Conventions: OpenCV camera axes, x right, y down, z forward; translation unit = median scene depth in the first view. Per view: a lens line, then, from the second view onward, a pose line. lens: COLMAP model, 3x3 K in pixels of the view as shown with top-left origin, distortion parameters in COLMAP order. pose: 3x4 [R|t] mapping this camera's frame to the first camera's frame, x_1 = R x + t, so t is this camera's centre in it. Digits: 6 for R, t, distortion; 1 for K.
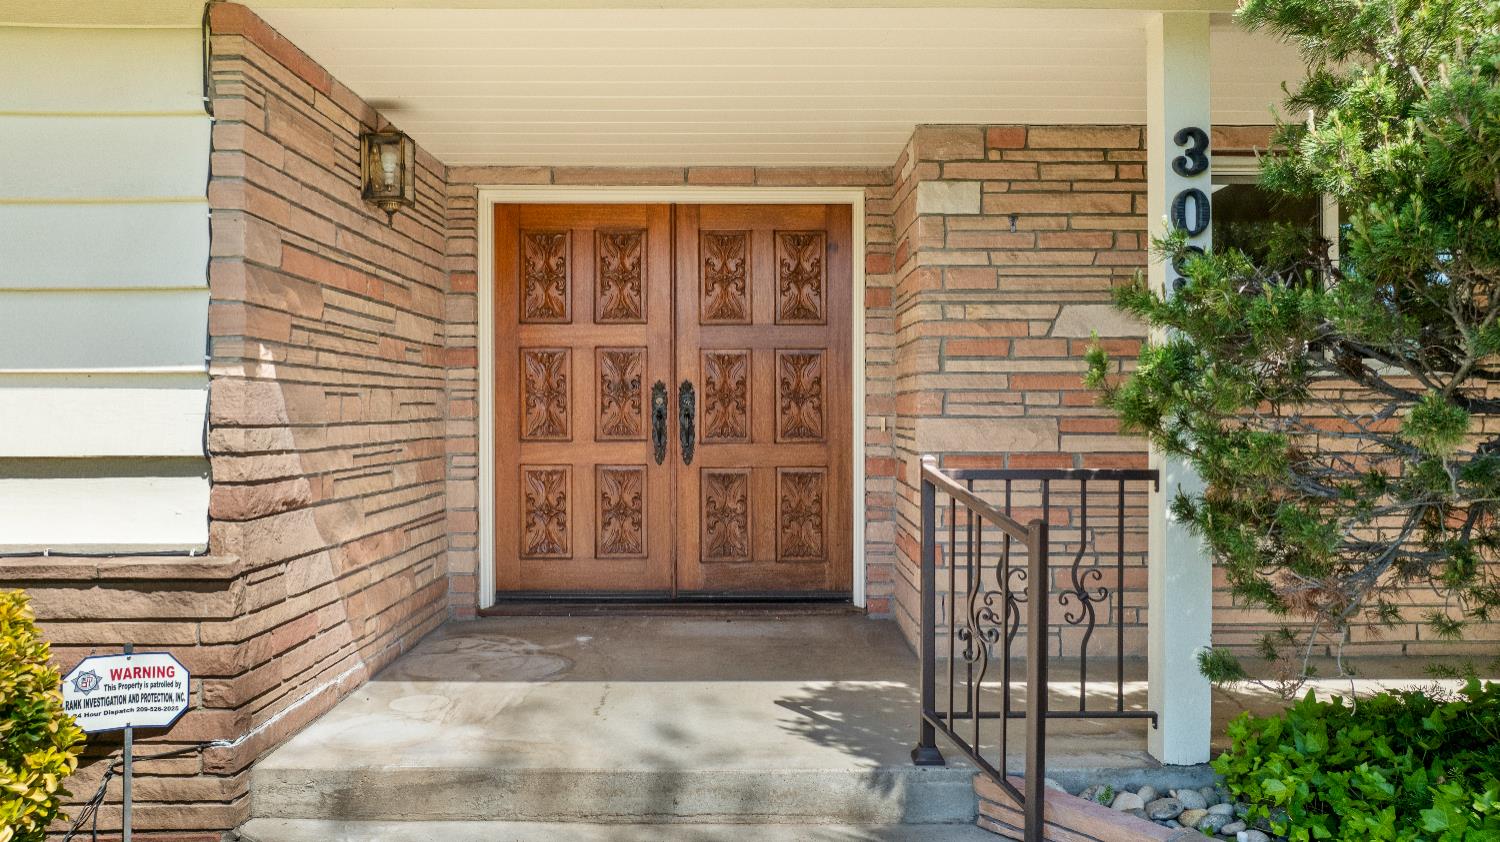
lens RADIAL K [[1059.4, 0, 744.5], [0, 1059.4, 420.2], [0, 0, 1]] dist [-0.003297, 0.000638]
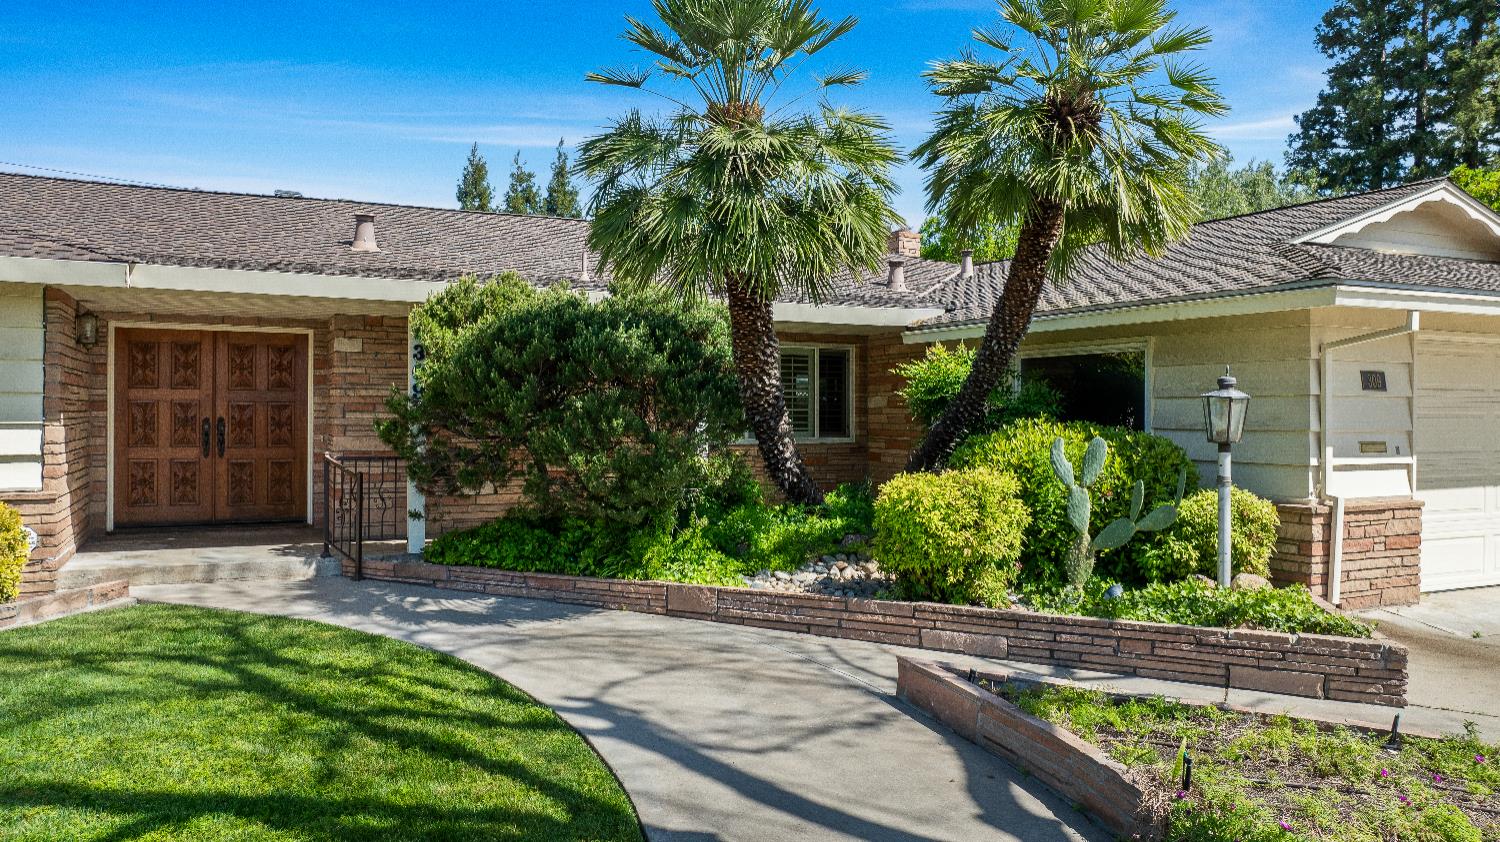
lens RADIAL K [[1077.5, 0, 743.2], [0, 1077.5, 407.6], [0, 0, 1]] dist [-0.011250, -0.002914]
pose [[0.898696, 0.008993, 0.438479, -0.059363], [-0.004783, 0.999931, -0.010704, -0.039085], [-0.438545, 0.007522, 0.898678, -1.338264]]
